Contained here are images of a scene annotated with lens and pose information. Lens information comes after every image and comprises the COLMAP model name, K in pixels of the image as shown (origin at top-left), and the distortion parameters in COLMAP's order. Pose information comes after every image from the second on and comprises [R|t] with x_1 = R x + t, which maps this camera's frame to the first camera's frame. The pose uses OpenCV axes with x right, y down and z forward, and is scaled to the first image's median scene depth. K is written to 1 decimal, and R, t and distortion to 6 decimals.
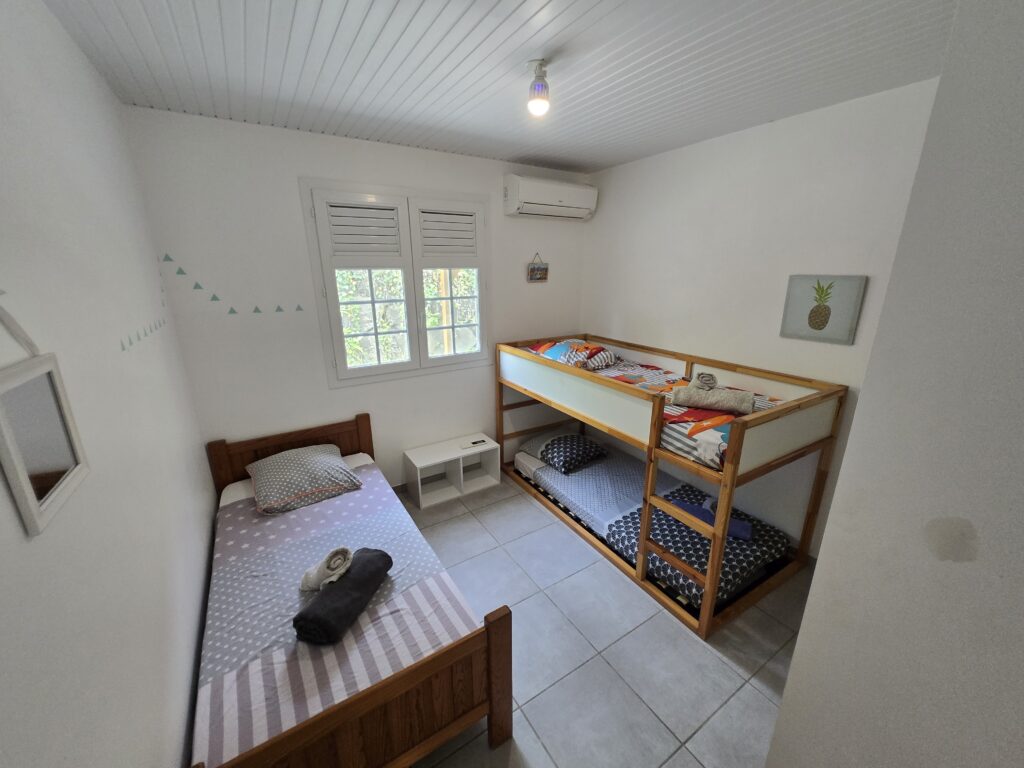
lens RADIAL K [[398.8, 0, 515.7], [0, 398.8, 386.6], [0, 0, 1]] dist [0.007540, -0.004648]
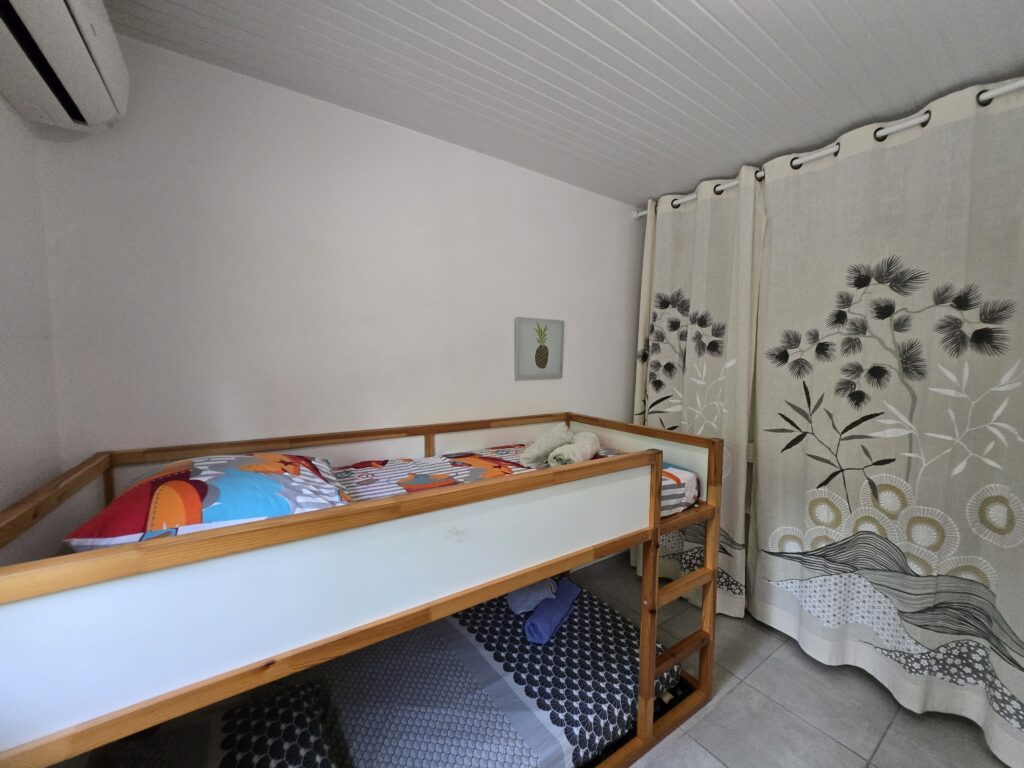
lens RADIAL K [[398.8, 0, 515.7], [0, 398.8, 386.6], [0, 0, 1]] dist [0.007540, -0.004648]
pose [[-0.029670, -0.067757, 0.997261, -0.277731], [0.278427, 0.957653, 0.073350, -0.169951], [-0.959999, 0.279840, -0.009549, 0.961488]]
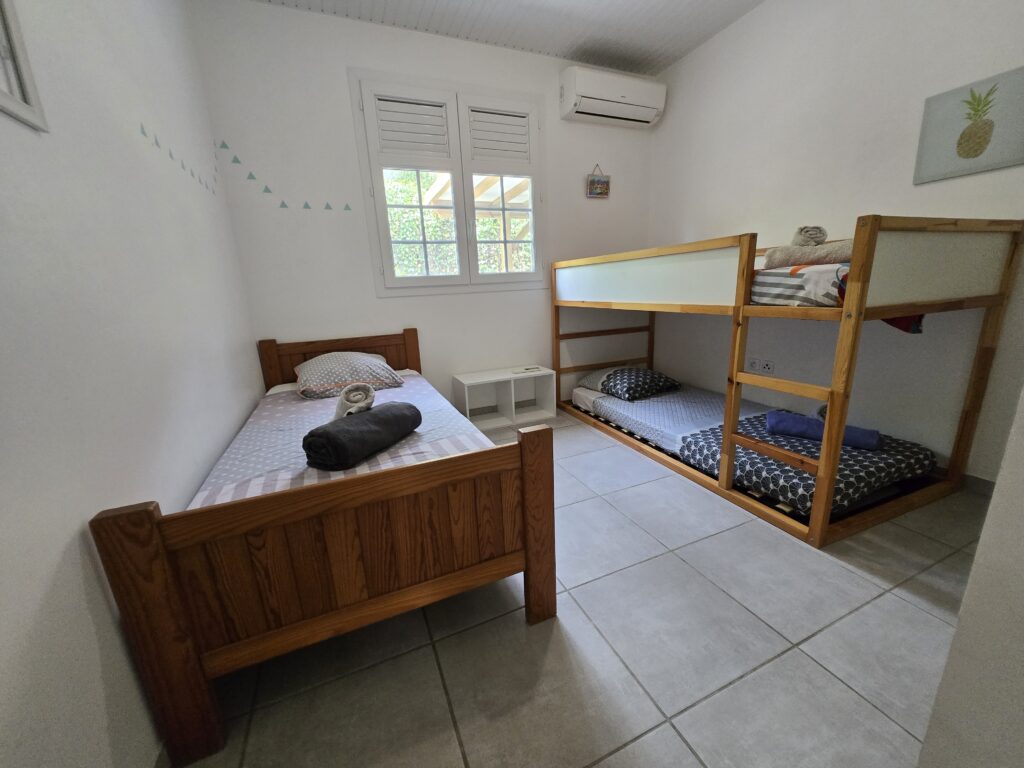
lens RADIAL K [[398.8, 0, 515.7], [0, 398.8, 386.6], [0, 0, 1]] dist [0.007540, -0.004648]
pose [[0.986691, 0.000570, -0.162604, 0.025174], [-0.006661, 0.999296, -0.036916, 0.282318], [0.162469, 0.037508, 0.986001, 0.119920]]
